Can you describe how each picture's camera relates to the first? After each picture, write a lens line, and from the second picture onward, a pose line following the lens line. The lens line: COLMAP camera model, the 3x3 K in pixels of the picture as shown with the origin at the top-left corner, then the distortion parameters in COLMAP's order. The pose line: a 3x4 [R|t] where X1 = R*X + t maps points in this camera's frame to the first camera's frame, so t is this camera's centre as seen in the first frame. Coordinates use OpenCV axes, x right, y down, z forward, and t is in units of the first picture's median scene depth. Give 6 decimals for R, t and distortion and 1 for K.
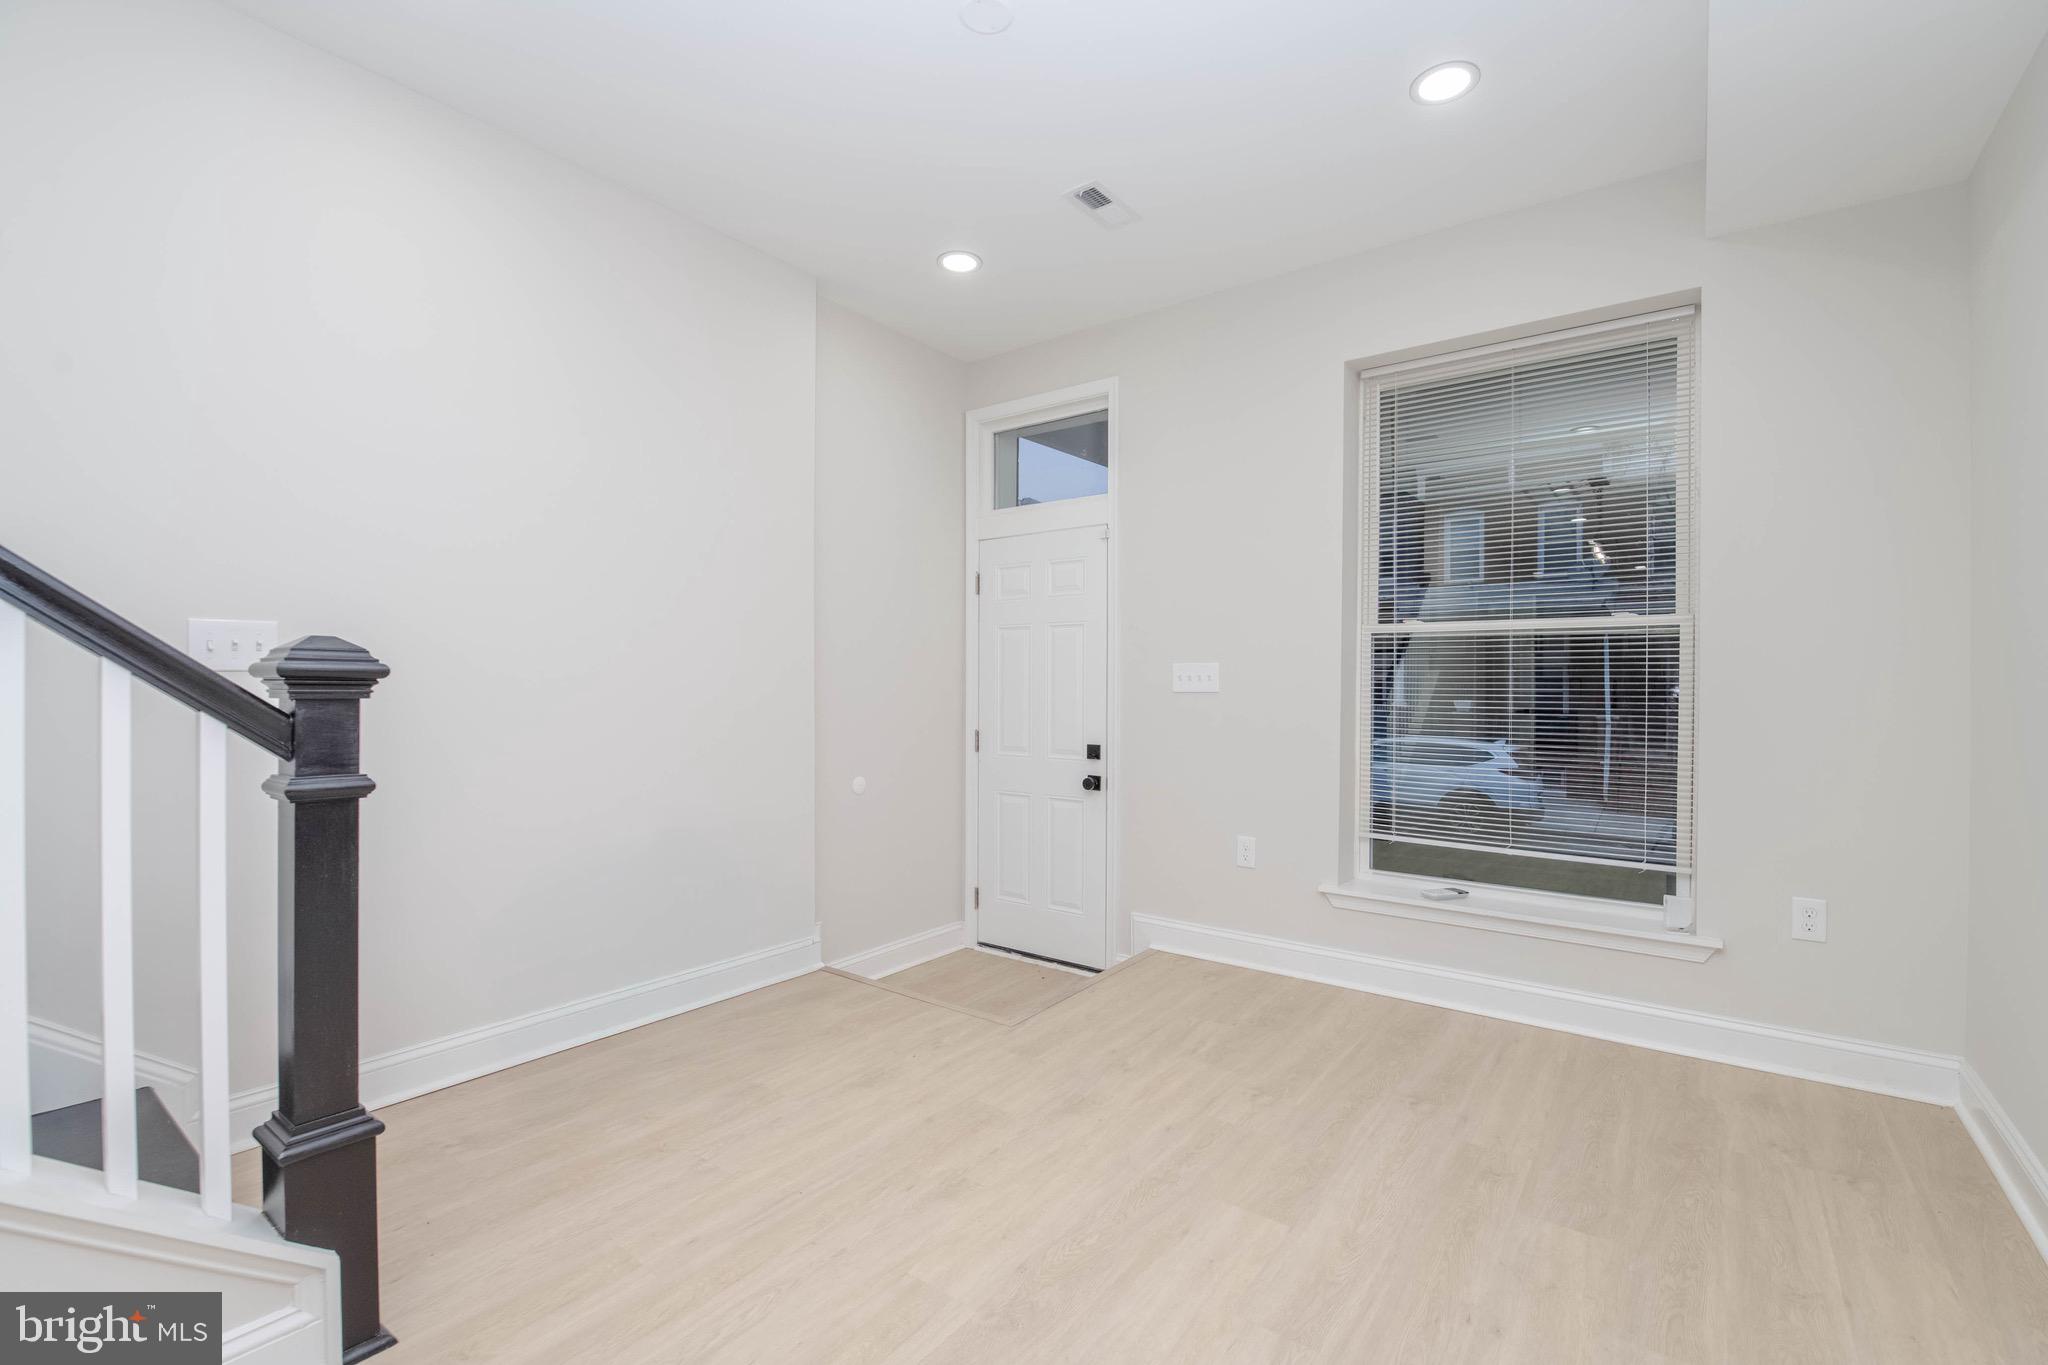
lens RADIAL K [[899.7, 0, 1014.8], [0, 899.7, 681.0], [0, 0, 1]] dist [-0.010738, -0.006891]
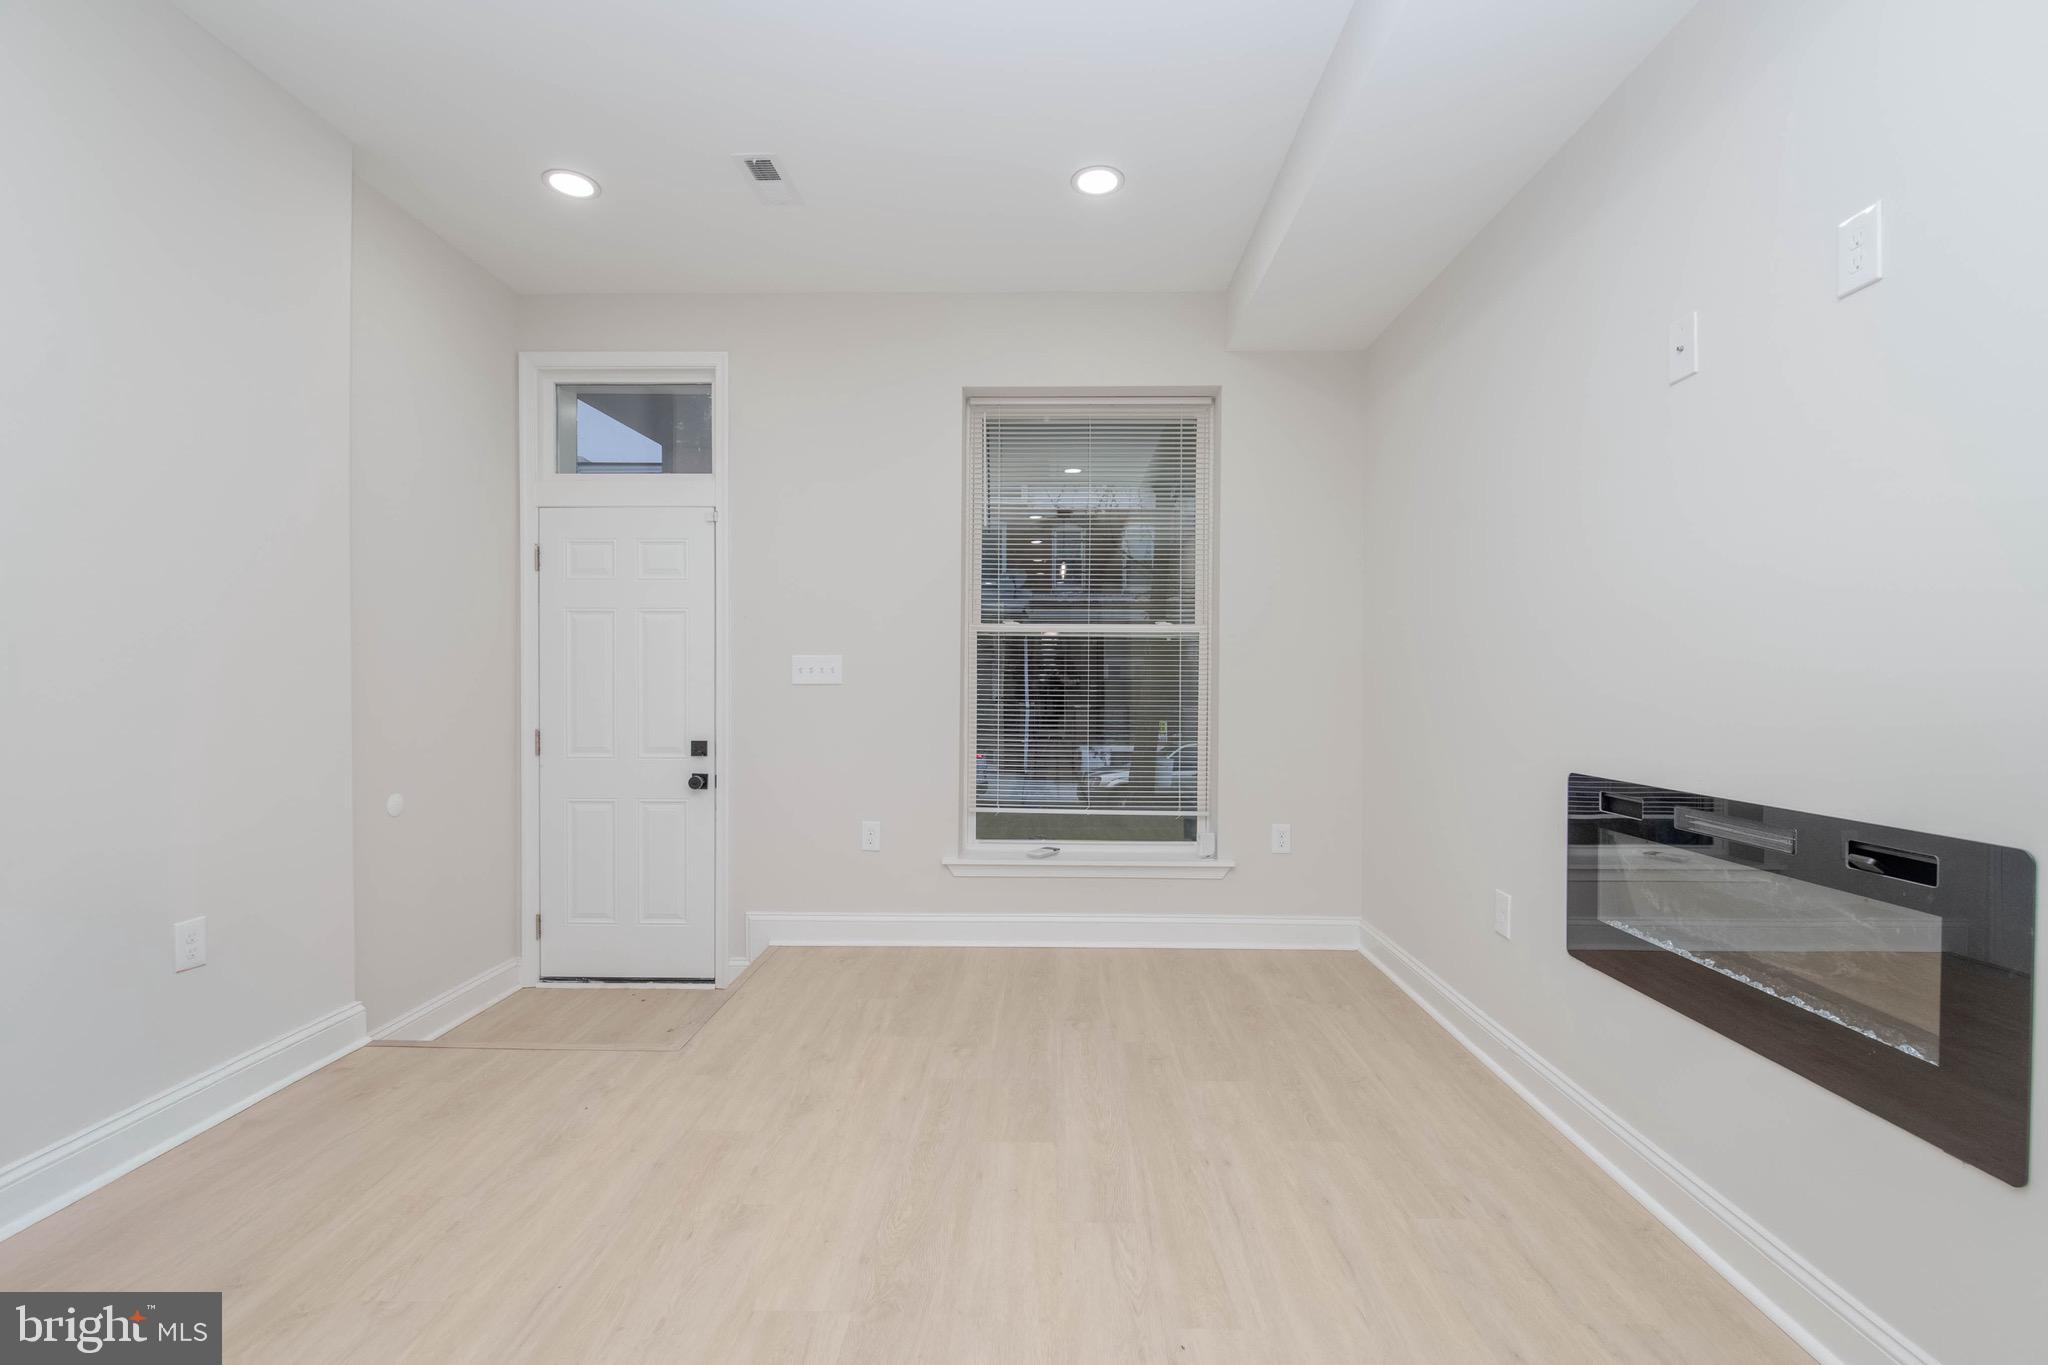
lens RADIAL K [[899.7, 0, 1039.2], [0, 899.7, 680.8], [0, 0, 1]] dist [-0.010738, -0.006891]
pose [[0.800518, -0.000823, 0.599308, -0.228420], [-0.002684, 0.999984, 0.004958, 0.003335], [-0.599303, -0.005578, 0.800503, 0.047370]]
